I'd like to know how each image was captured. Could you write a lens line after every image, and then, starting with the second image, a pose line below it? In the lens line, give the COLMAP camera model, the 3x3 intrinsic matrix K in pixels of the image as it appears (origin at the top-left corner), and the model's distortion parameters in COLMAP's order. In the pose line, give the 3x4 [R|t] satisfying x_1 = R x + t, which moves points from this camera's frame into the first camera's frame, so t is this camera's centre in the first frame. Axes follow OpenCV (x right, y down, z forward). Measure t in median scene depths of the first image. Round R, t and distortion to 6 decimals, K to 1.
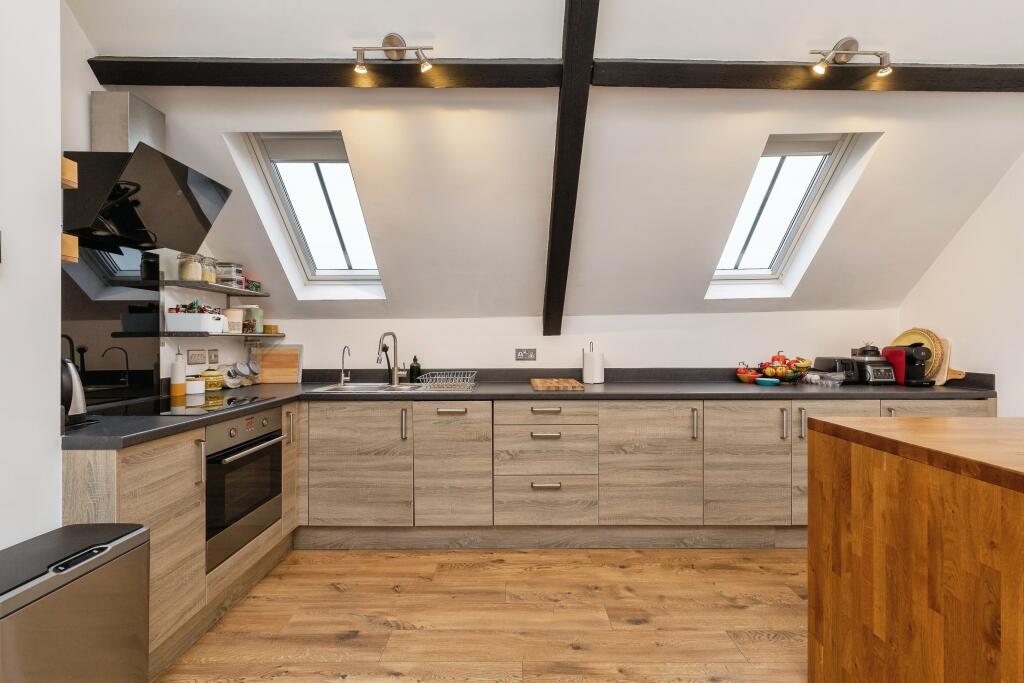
lens RADIAL K [[511.8, 0, 520.2], [0, 511.8, 297.6], [0, 0, 1]] dist [0.005514, -0.000066]
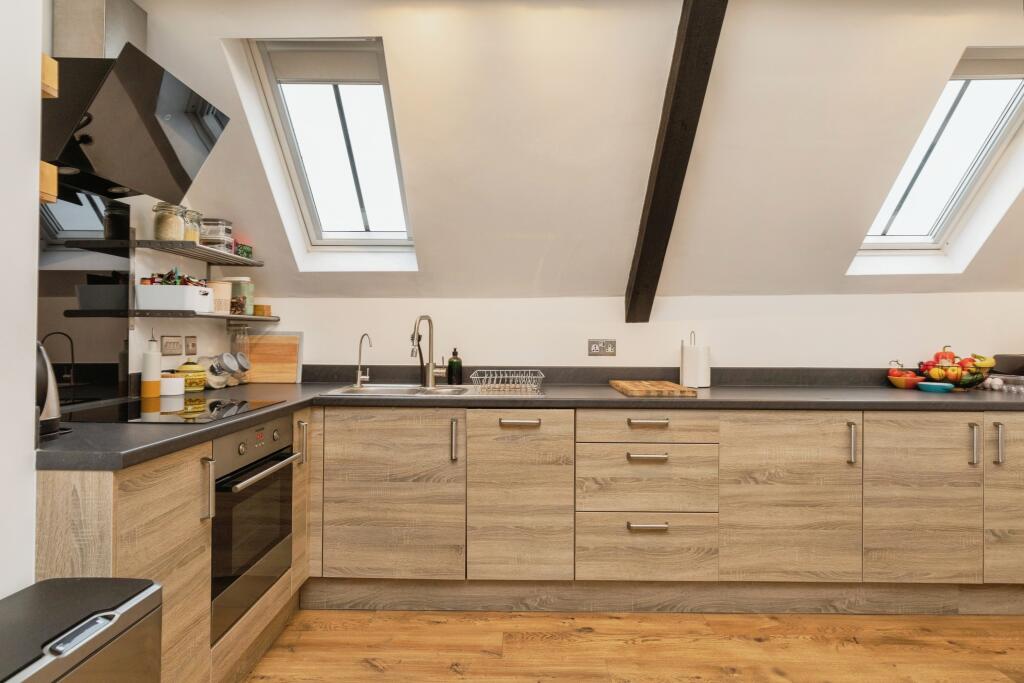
lens RADIAL K [[643.1, 0, 508.5], [0, 643.1, 275.5], [0, 0, 1]] dist [-0.002792, 0.000337]
pose [[0.999945, 0.008362, -0.006385, -0.144336], [-0.008440, 0.999889, -0.012297, 0.022542], [0.006282, 0.012350, 0.999904, 0.078088]]
